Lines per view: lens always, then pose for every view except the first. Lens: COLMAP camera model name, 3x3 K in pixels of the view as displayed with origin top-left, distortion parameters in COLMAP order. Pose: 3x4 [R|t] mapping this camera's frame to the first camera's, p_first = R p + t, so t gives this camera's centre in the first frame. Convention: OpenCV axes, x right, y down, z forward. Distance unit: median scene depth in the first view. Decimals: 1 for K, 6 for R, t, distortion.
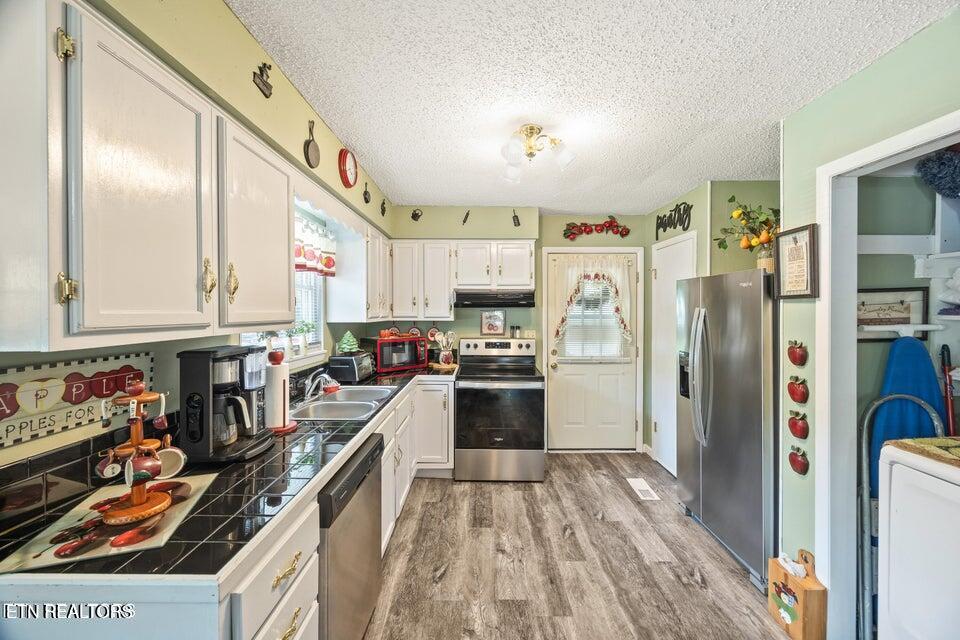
lens RADIAL K [[363.7, 0, 481.2], [0, 363.7, 314.4], [0, 0, 1]] dist [0.004800, -0.001987]
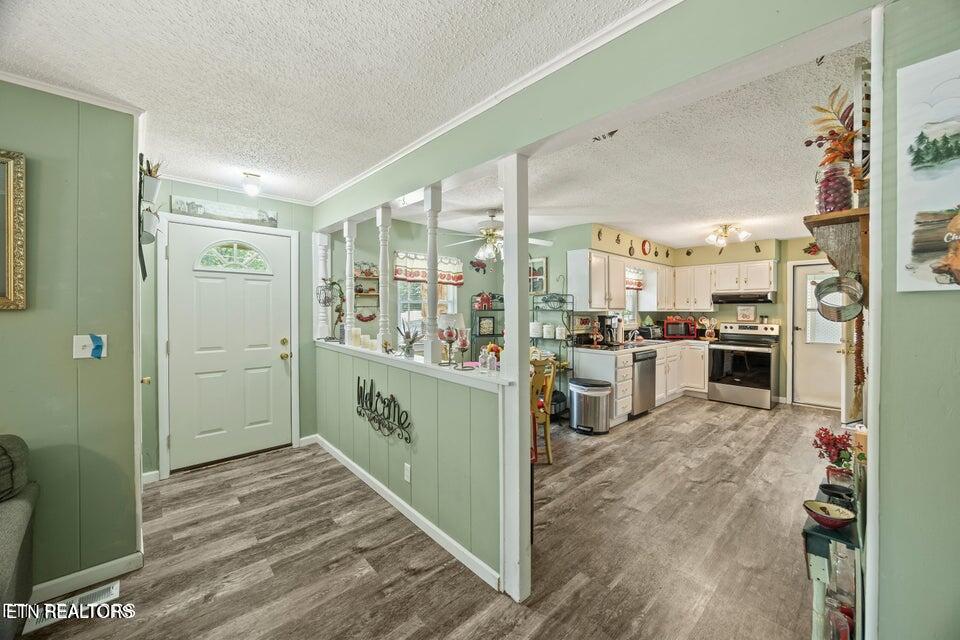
lens RADIAL K [[363.7, 0, 489.2], [0, 363.7, 312.8], [0, 0, 1]] dist [0.004800, -0.001987]
pose [[0.687462, 0.006006, -0.726195, 0.540817], [-0.006583, 0.999976, 0.002038, 0.033116], [0.726190, 0.003380, 0.687486, -1.138222]]
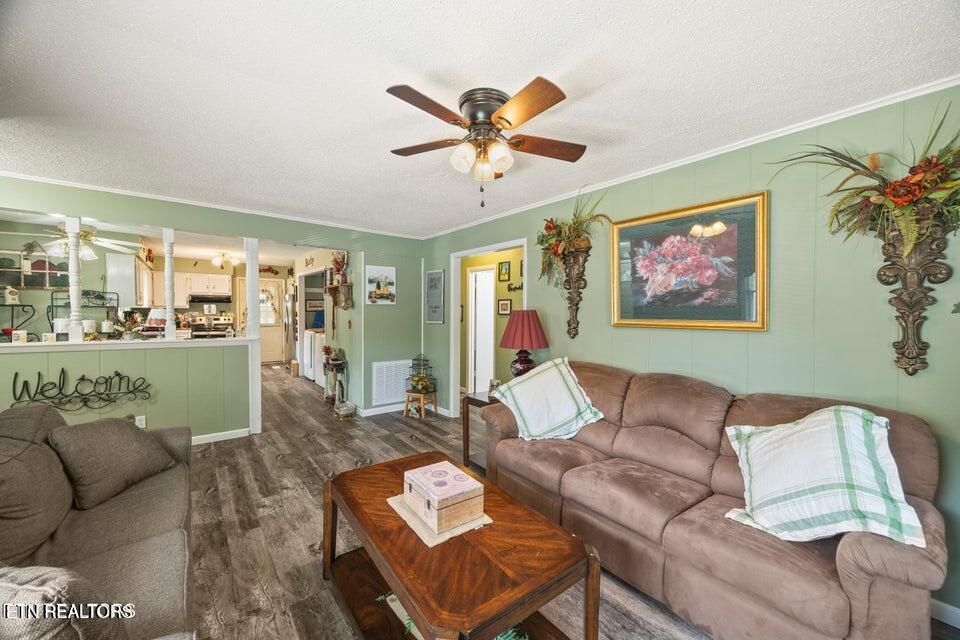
lens RADIAL K [[363.7, 0, 474.6], [0, 363.7, 318.3], [0, 0, 1]] dist [0.004800, -0.001987]
pose [[0.784133, -0.009042, 0.620527, -0.111907], [-0.002261, 0.999846, 0.017426, 0.045655], [-0.620589, -0.015067, 0.783991, -2.353266]]
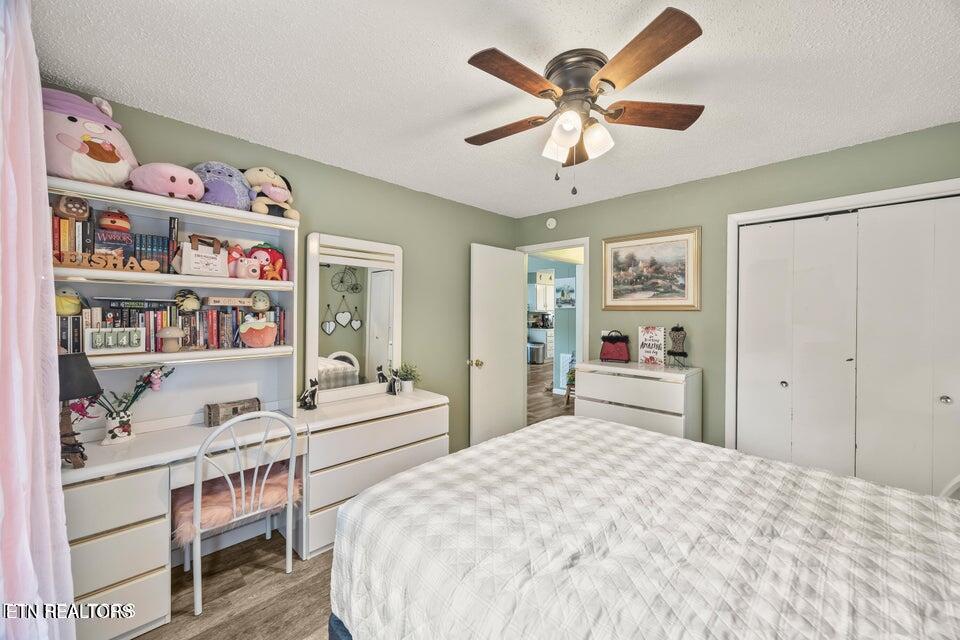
lens RADIAL K [[380.0, 0, 483.9], [0, 380.0, 316.9], [0, 0, 1]] dist [0.005830, -0.000291]
pose [[0.707716, 0.013483, -0.706369, 1.954711], [-0.009235, 0.999909, 0.009833, 0.045303], [0.706437, -0.000436, 0.707776, -2.719532]]
